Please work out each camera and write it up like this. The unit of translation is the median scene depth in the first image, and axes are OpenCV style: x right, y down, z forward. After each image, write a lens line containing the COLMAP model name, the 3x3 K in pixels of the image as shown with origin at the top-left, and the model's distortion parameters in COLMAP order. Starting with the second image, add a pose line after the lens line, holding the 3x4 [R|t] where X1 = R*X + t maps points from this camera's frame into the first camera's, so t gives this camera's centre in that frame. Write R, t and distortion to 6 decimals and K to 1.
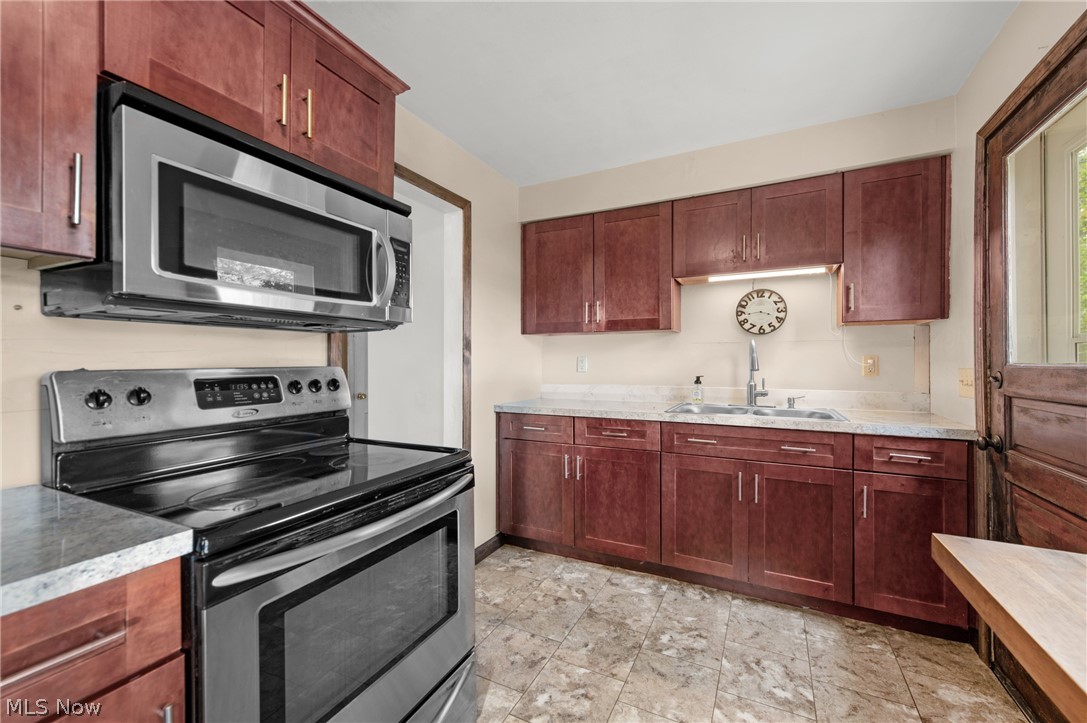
lens RADIAL K [[432.4, 0, 543.5], [0, 432.4, 361.5], [0, 0, 1]] dist [-0.024962, -0.000006]
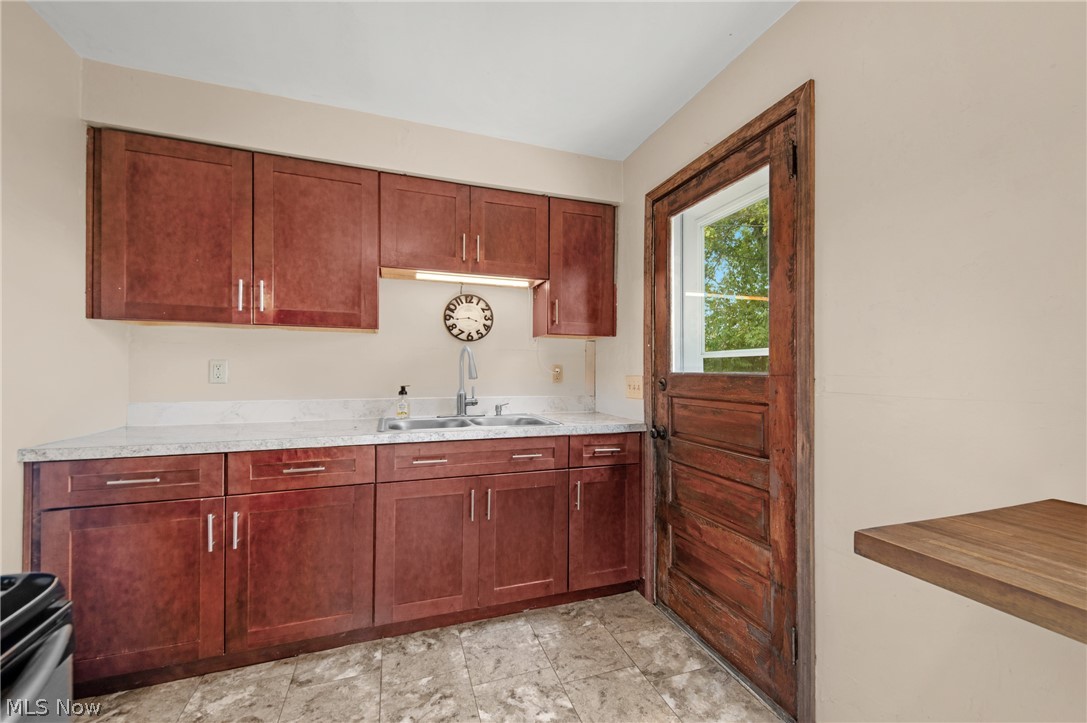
lens RADIAL K [[436.2, 0, 570.5], [0, 436.2, 368.7], [0, 0, 1]] dist [-0.004041, -0.000965]
pose [[0.650403, 0.008176, 0.759546, -0.105140], [-0.007830, 0.999961, -0.004059, 0.001344], [-0.759549, -0.003307, 0.650441, 0.219468]]
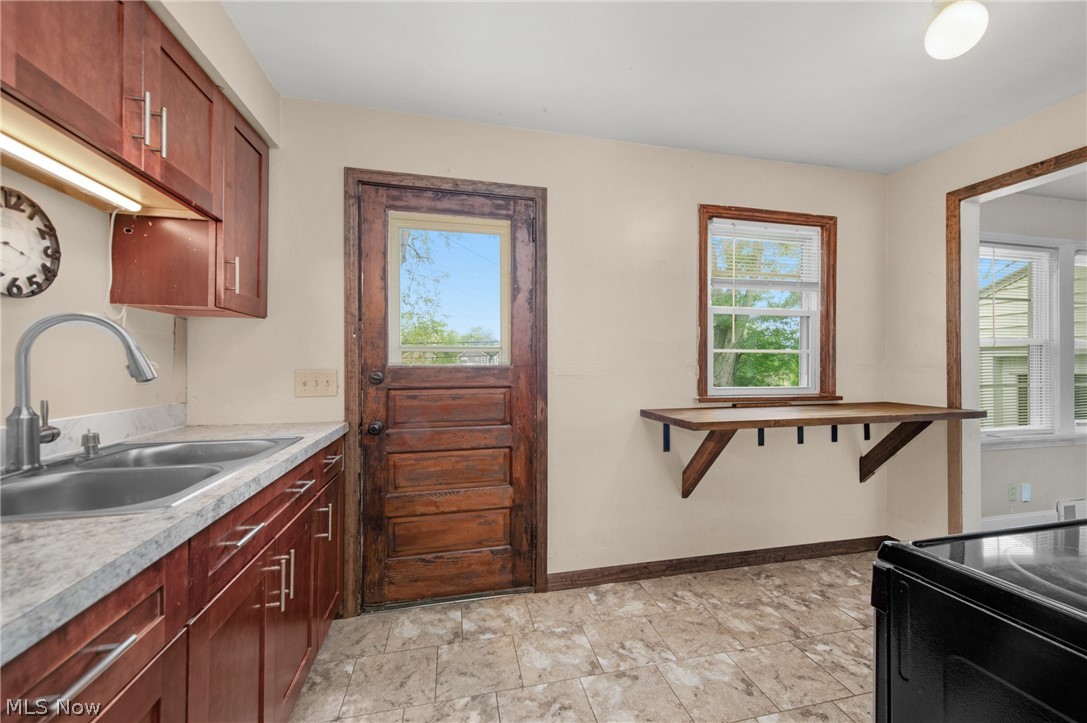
lens RADIAL K [[438.1, 0, 543.5], [0, 438.1, 361.5], [0, 0, 1]] dist [-0.000711, -0.000218]
pose [[-0.661820, 0.007165, 0.749629, -0.181666], [0.001052, 0.999962, -0.008629, 0.003720], [-0.749662, -0.004923, -0.661802, 1.040190]]
